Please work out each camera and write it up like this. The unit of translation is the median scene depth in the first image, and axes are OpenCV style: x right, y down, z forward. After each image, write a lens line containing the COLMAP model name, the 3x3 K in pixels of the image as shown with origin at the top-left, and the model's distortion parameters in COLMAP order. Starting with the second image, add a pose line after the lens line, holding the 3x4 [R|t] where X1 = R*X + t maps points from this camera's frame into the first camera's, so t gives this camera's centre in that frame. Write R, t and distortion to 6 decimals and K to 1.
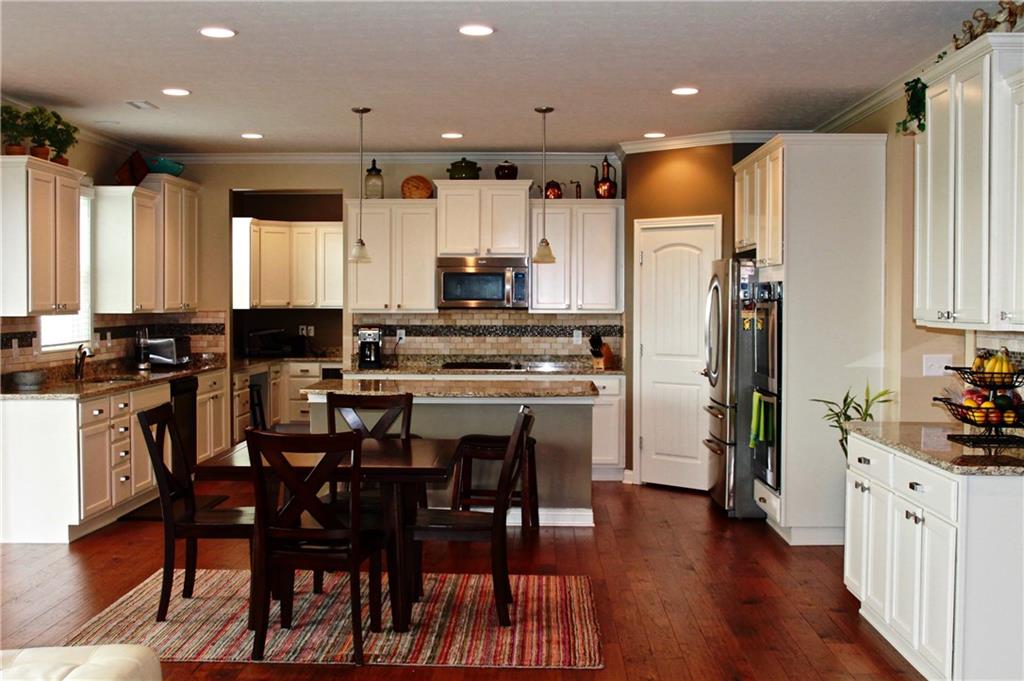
lens RADIAL K [[1157.8, 0, 509.7], [0, 1157.8, 335.6], [0, 0, 1]] dist [-0.028570, 0.000000]
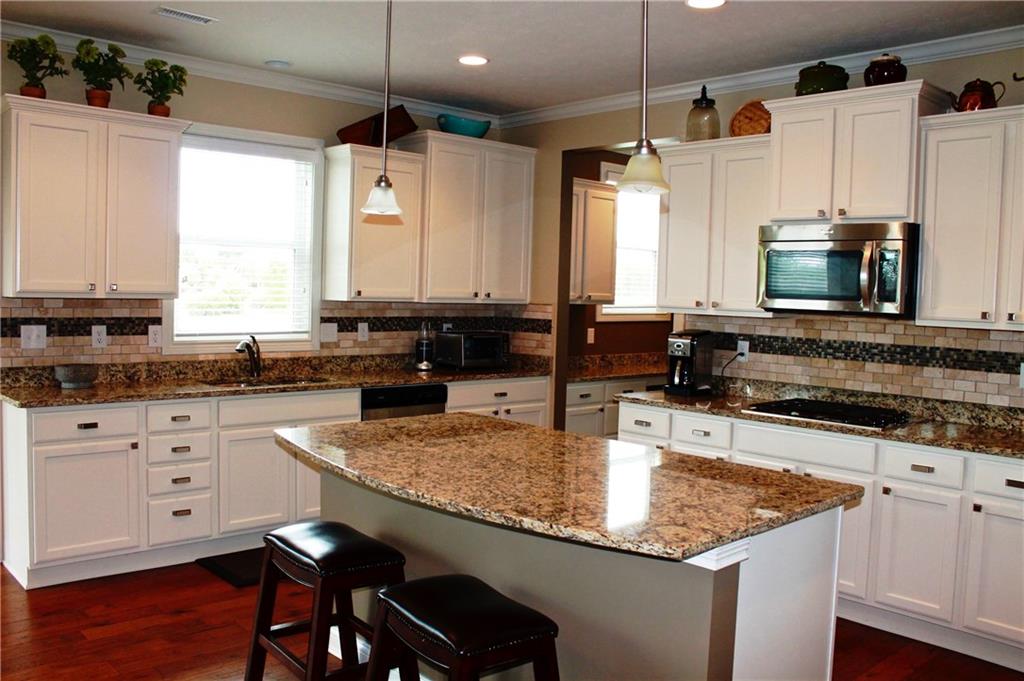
lens RADIAL K [[882.8, 0, 514.2], [0, 882.8, 341.3], [0, 0, 1]] dist [-0.113107, 0.034306]
pose [[0.695444, 0.060958, -0.715990, 0.175376], [-0.049080, 0.998098, 0.037304, -0.017507], [0.716902, 0.009198, 0.697114, 0.573652]]
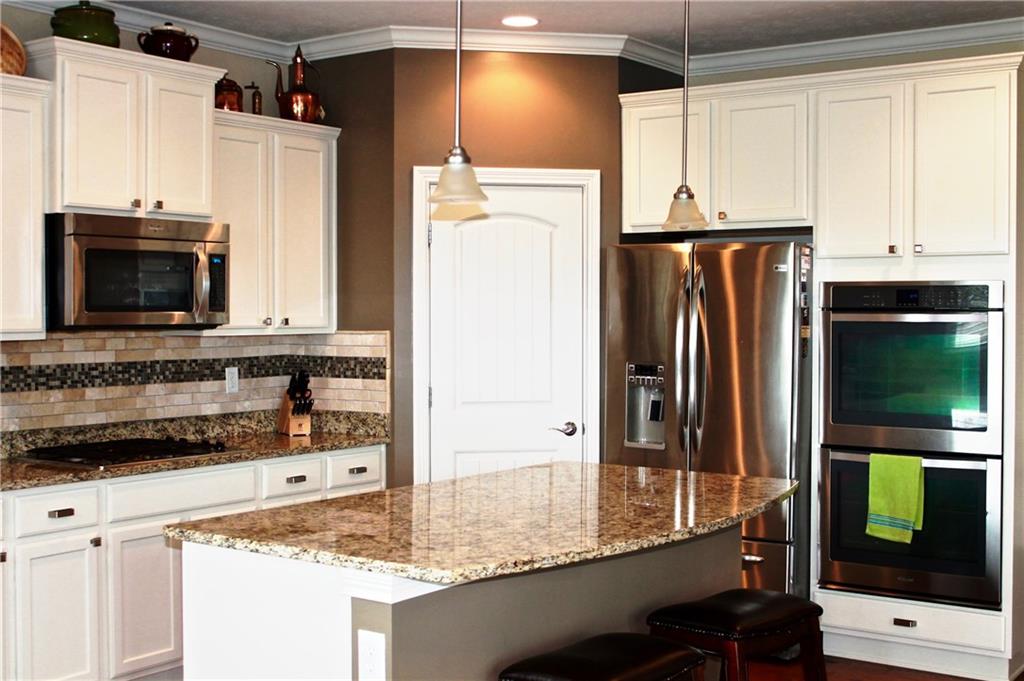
lens RADIAL K [[1314.2, 0, 514.0], [0, 1314.2, 340.2], [0, 0, 1]] dist [-0.044066, 0.000000]
pose [[0.557944, -0.021212, 0.829607, -0.372327], [0.025836, 0.999633, 0.008183, -0.018571], [-0.829476, 0.016868, 0.558287, 0.570230]]
